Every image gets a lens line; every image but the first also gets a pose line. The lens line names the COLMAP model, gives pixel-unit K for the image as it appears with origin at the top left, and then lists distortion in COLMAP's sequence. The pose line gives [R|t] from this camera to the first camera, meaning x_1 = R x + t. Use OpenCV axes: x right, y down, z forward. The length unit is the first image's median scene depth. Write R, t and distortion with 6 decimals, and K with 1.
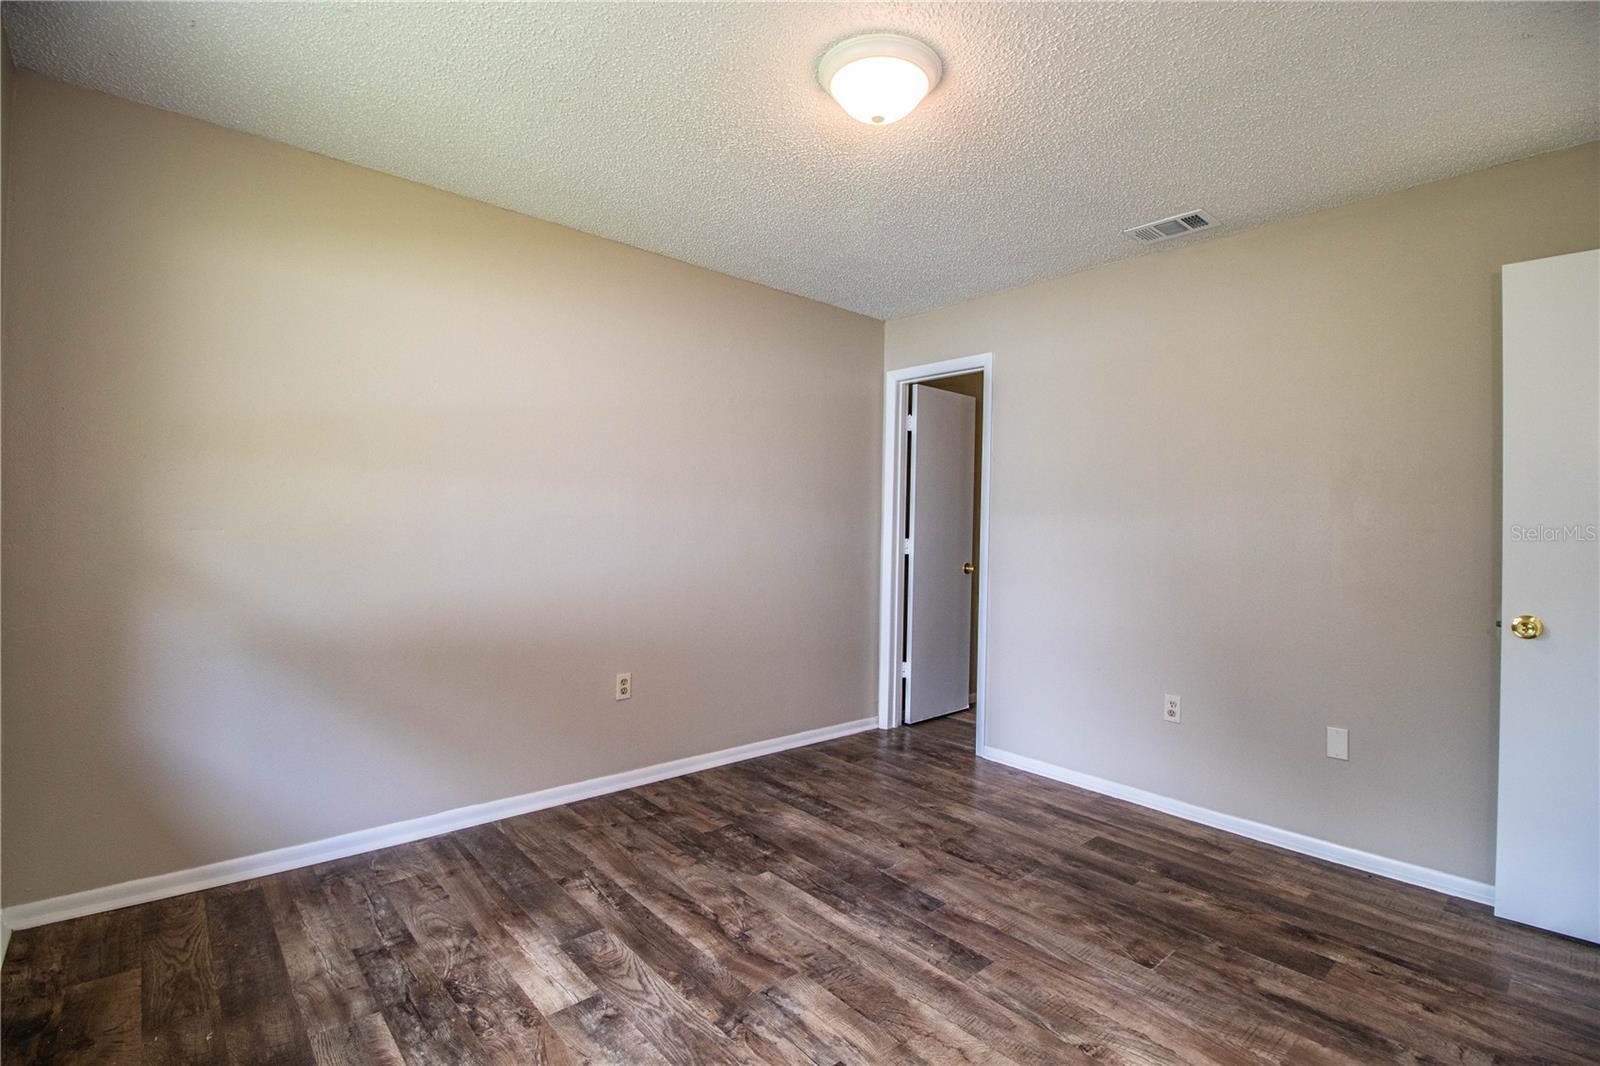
lens RADIAL K [[739.9, 0, 808.0], [0, 739.9, 520.2], [0, 0, 1]] dist [-0.002617, -0.012134]
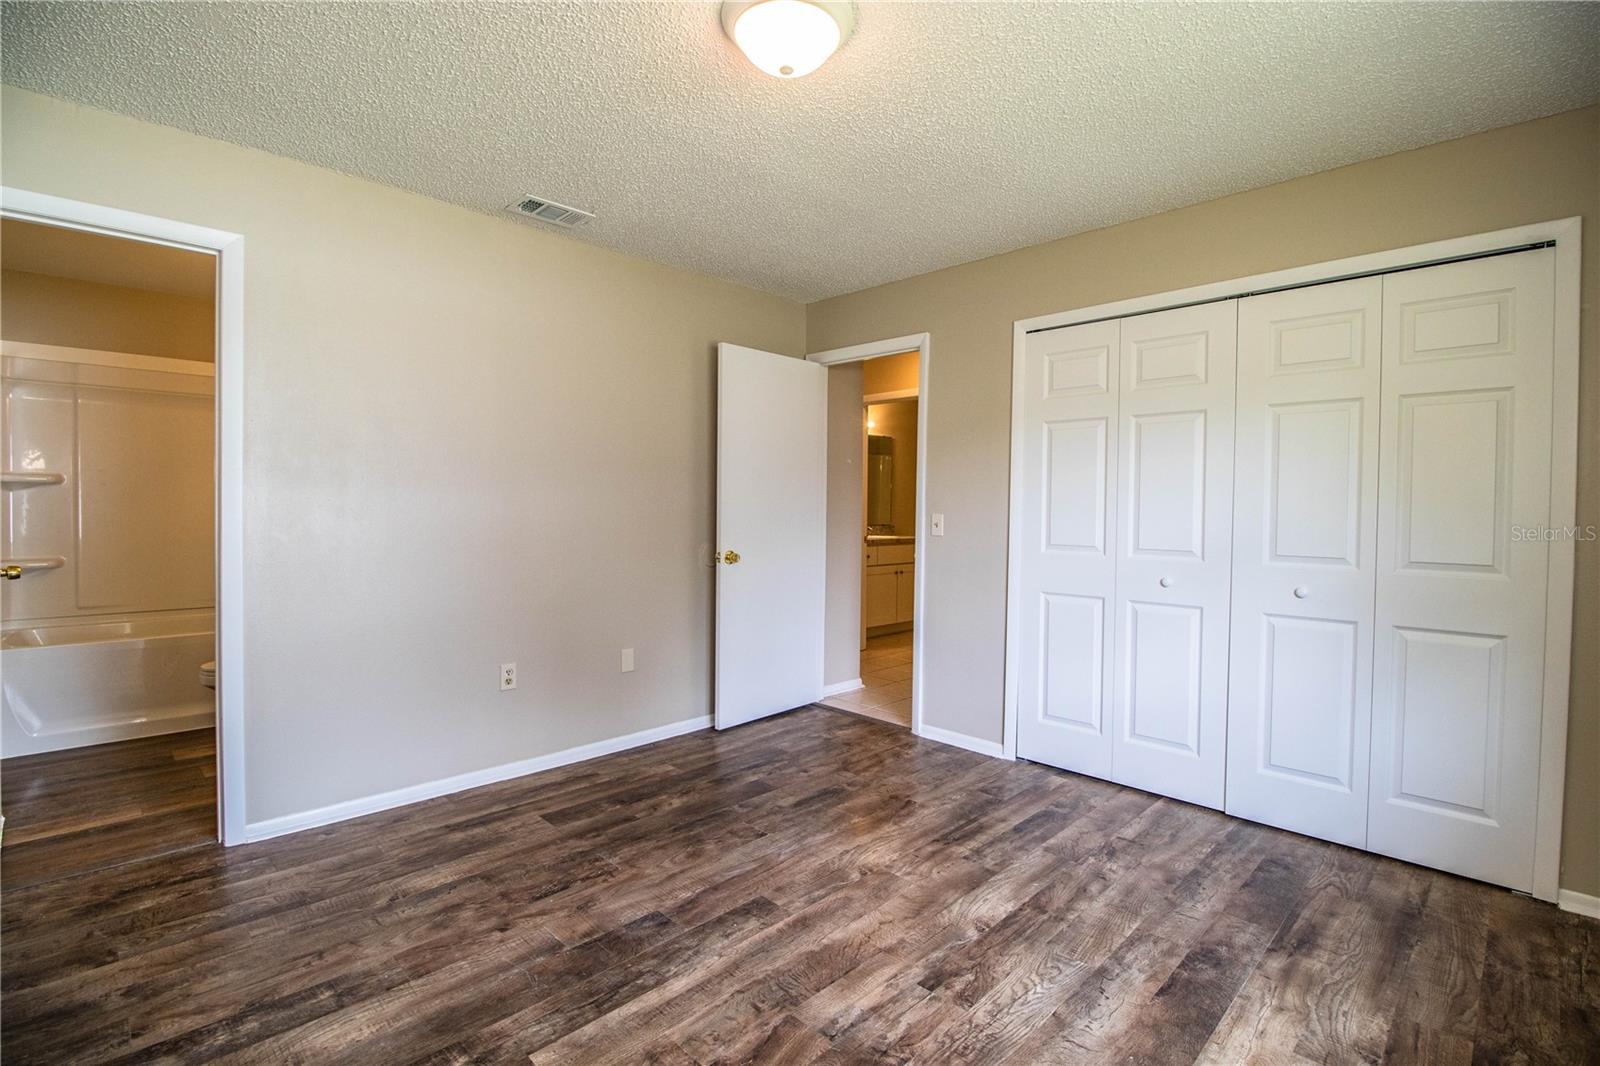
lens RADIAL K [[739.9, 0, 808.0], [0, 739.9, 520.2], [0, 0, 1]] dist [-0.002617, -0.012134]
pose [[-0.063464, -0.039452, 0.997204, -0.682060], [-0.016444, 0.999124, 0.038482, -0.010189], [-0.997849, -0.013955, -0.064057, 0.815585]]
